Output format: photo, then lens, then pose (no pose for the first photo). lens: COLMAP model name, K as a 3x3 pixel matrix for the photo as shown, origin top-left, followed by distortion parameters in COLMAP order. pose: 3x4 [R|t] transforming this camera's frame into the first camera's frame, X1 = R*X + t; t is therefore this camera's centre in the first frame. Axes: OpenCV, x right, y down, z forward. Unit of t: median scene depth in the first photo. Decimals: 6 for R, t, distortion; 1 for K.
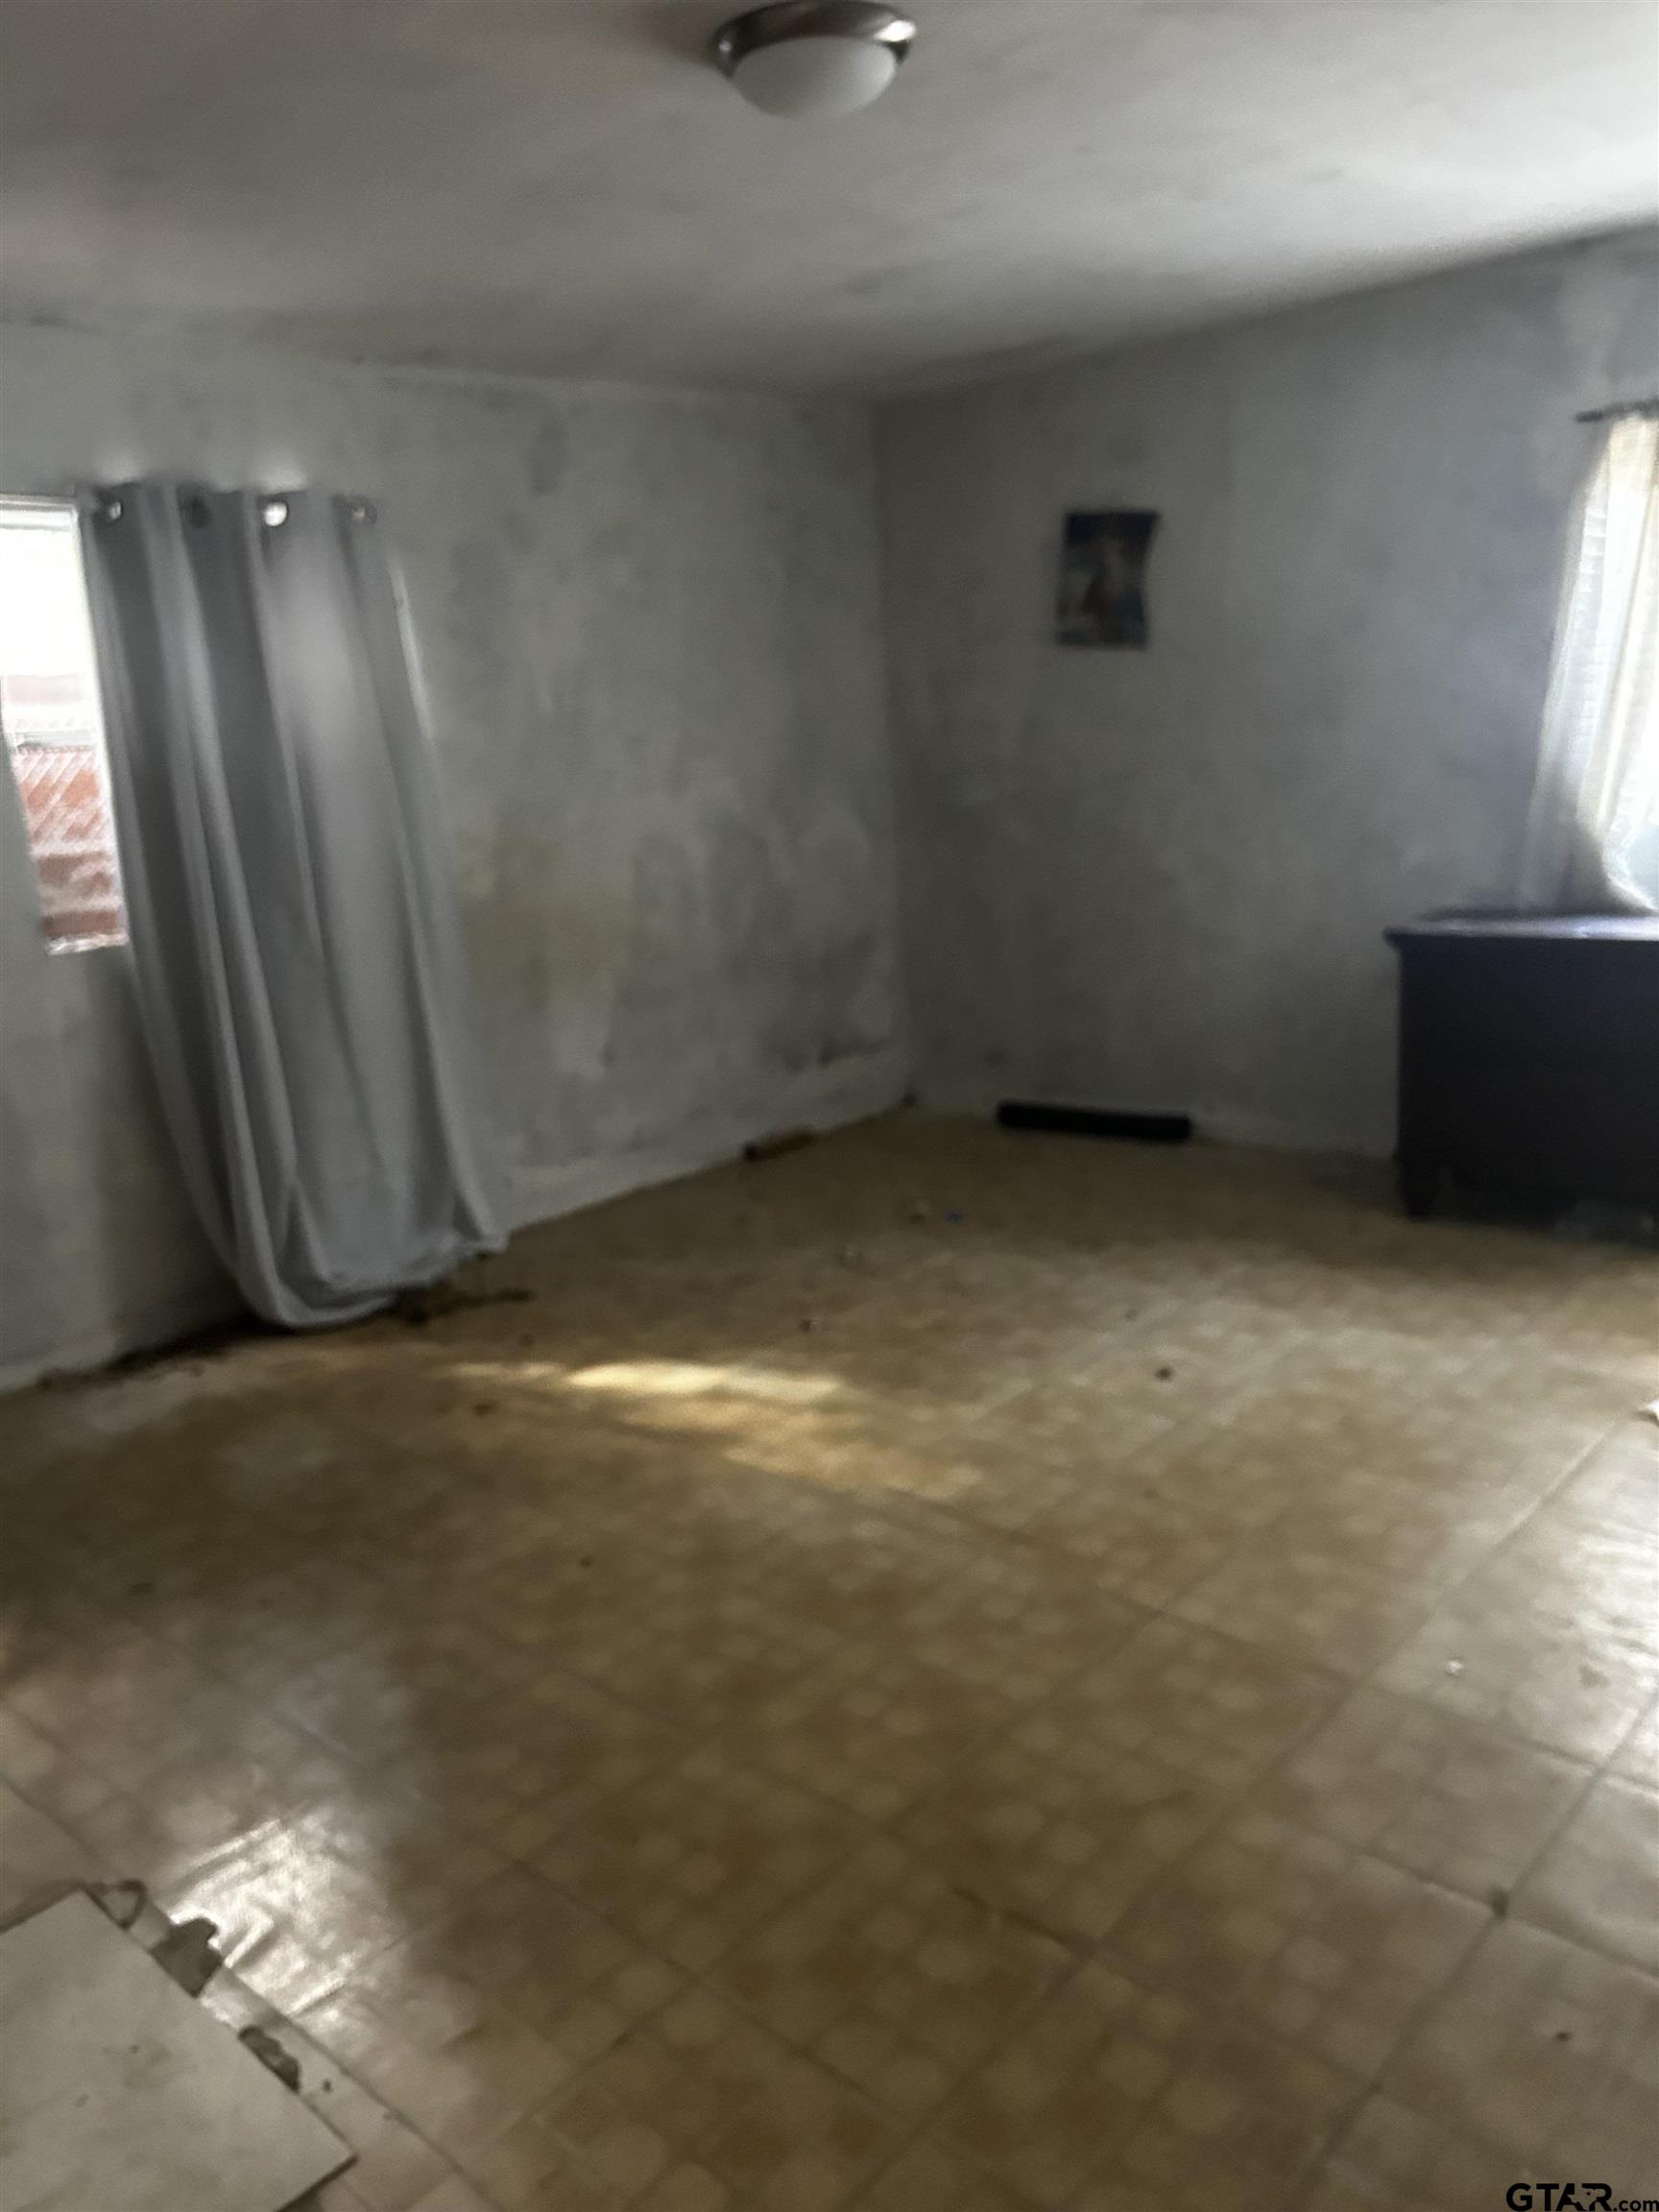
lens RADIAL K [[1665.8, 0, 816.6], [0, 1665.8, 1113.6], [0, 0, 1]] dist [0.041133, -0.053335]
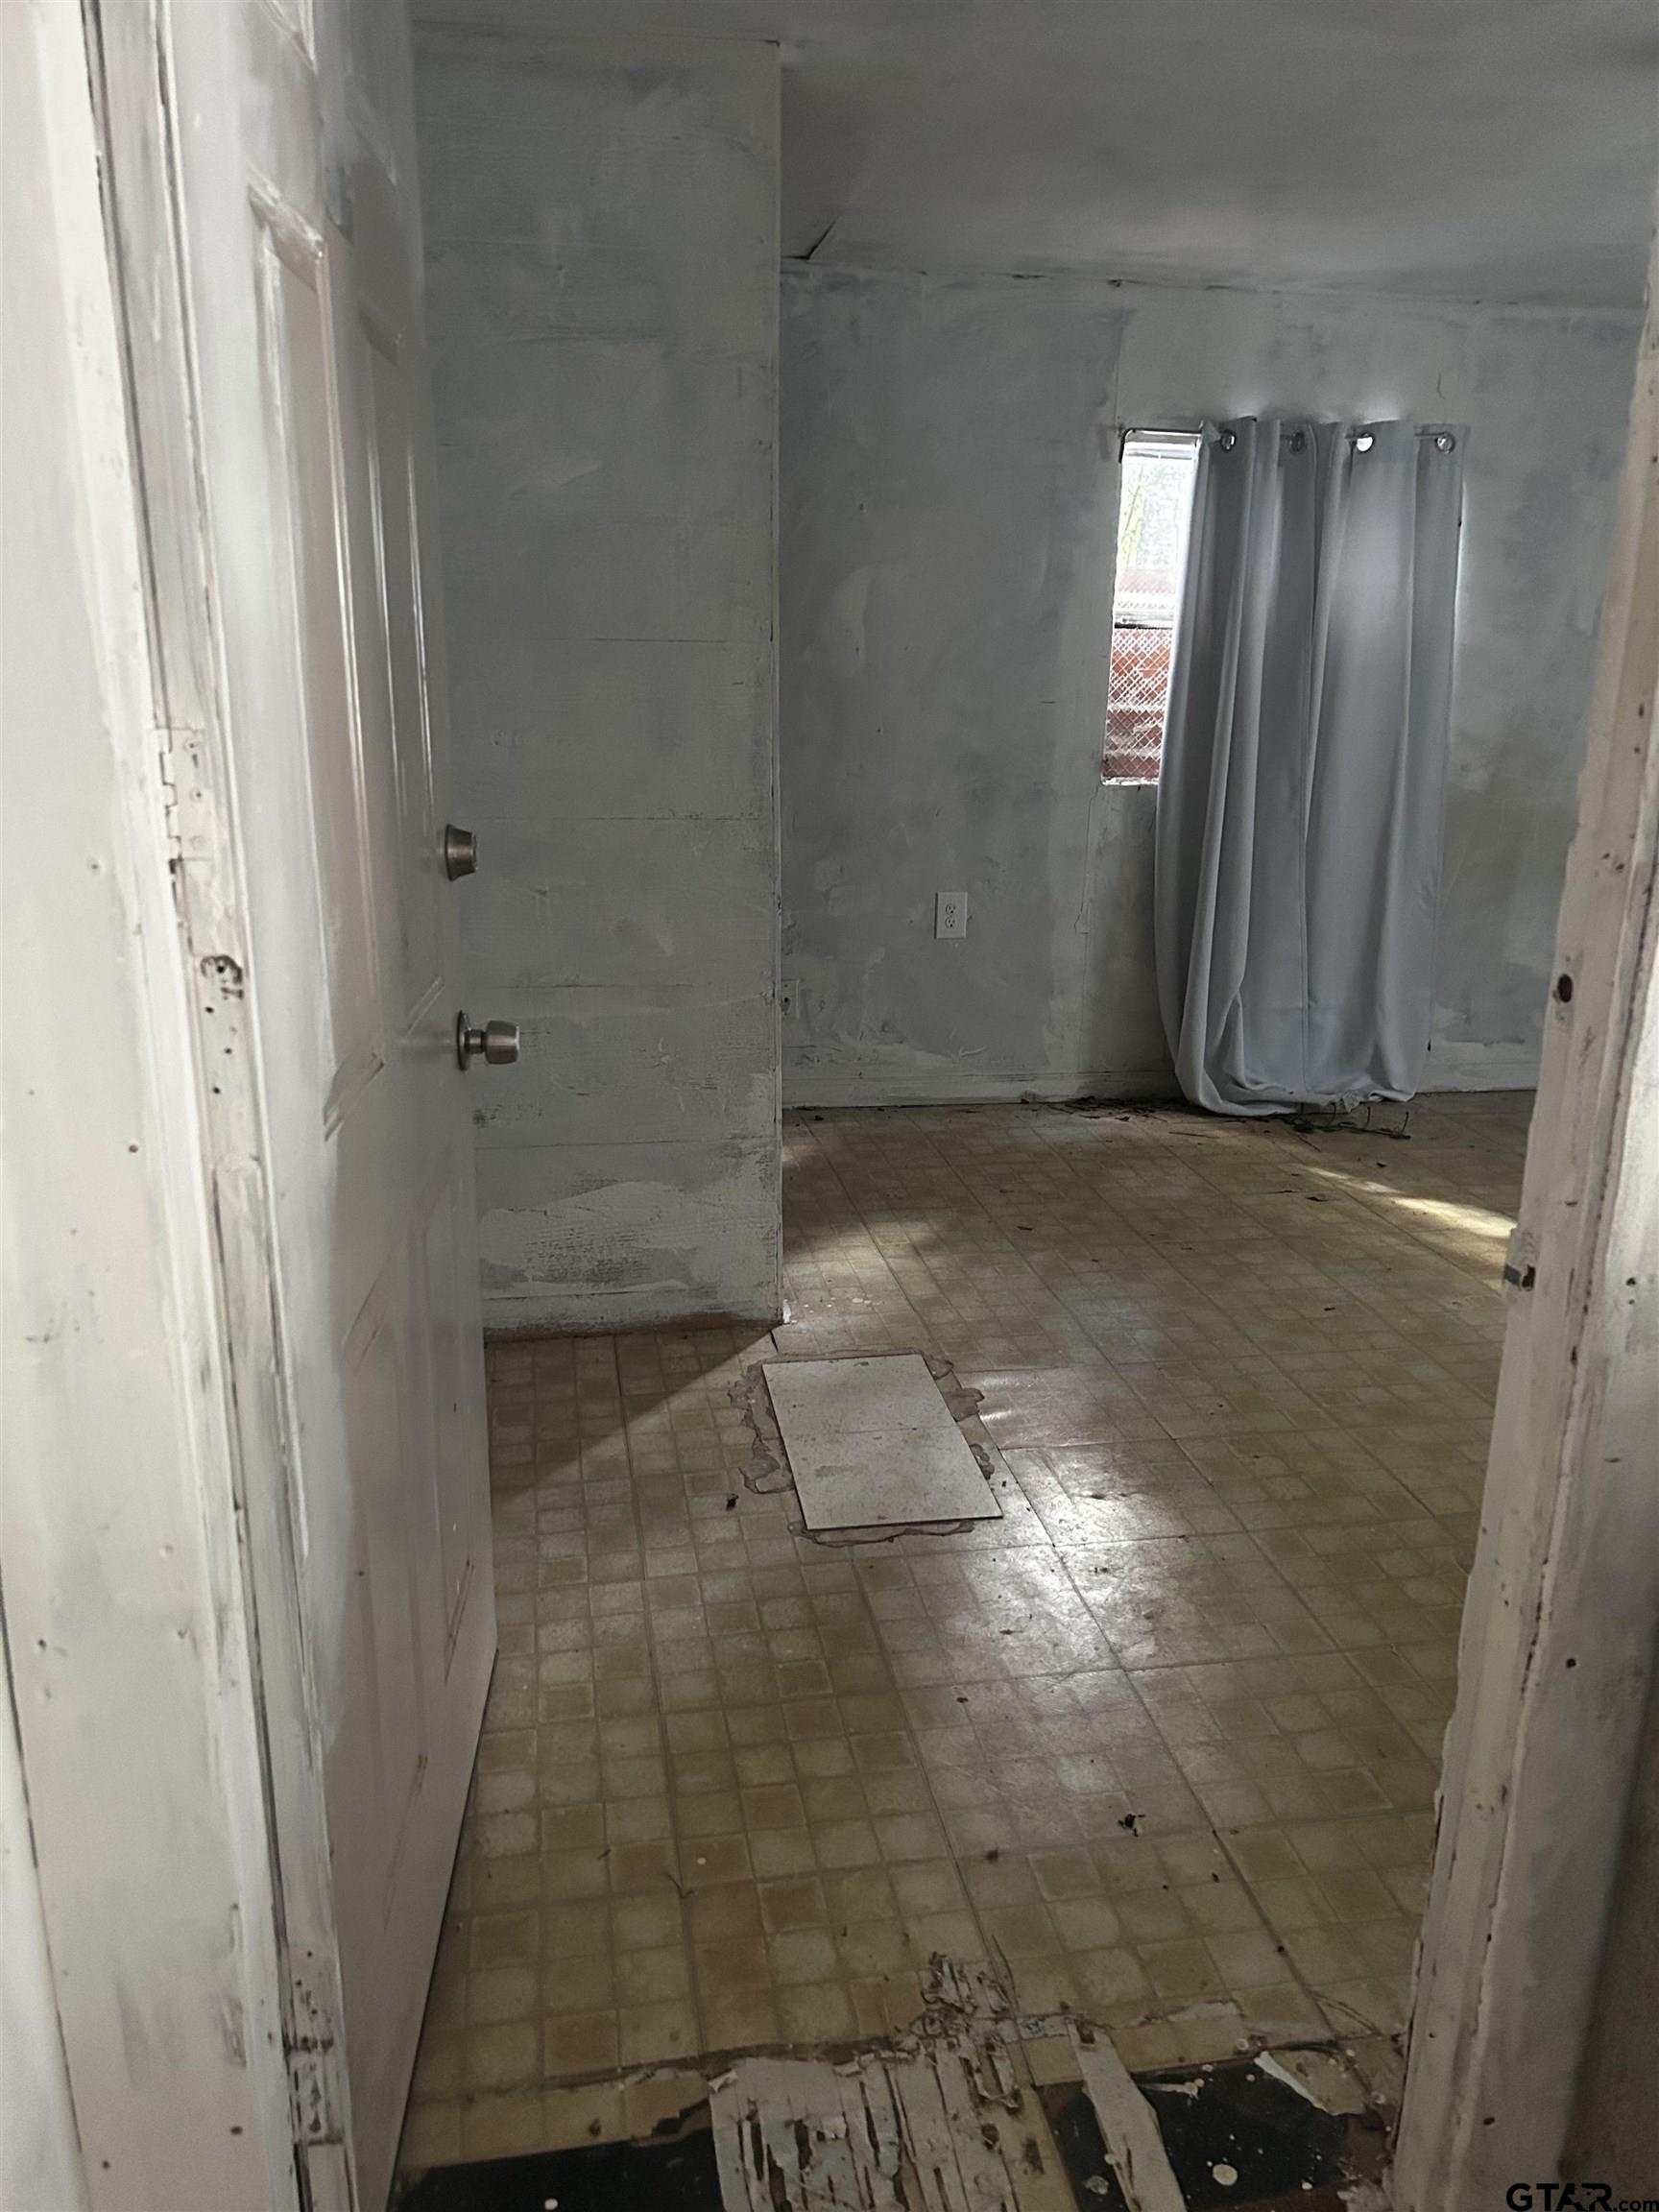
lens RADIAL K [[1665.8, 0, 835.1], [0, 1665.8, 1099.0], [0, 0, 1]] dist [0.041133, -0.053335]
pose [[0.787282, 0.240191, -0.567887, 0.172677], [-0.211270, 0.970337, 0.117519, 0.032029], [0.579268, 0.027457, 0.814674, -0.172786]]
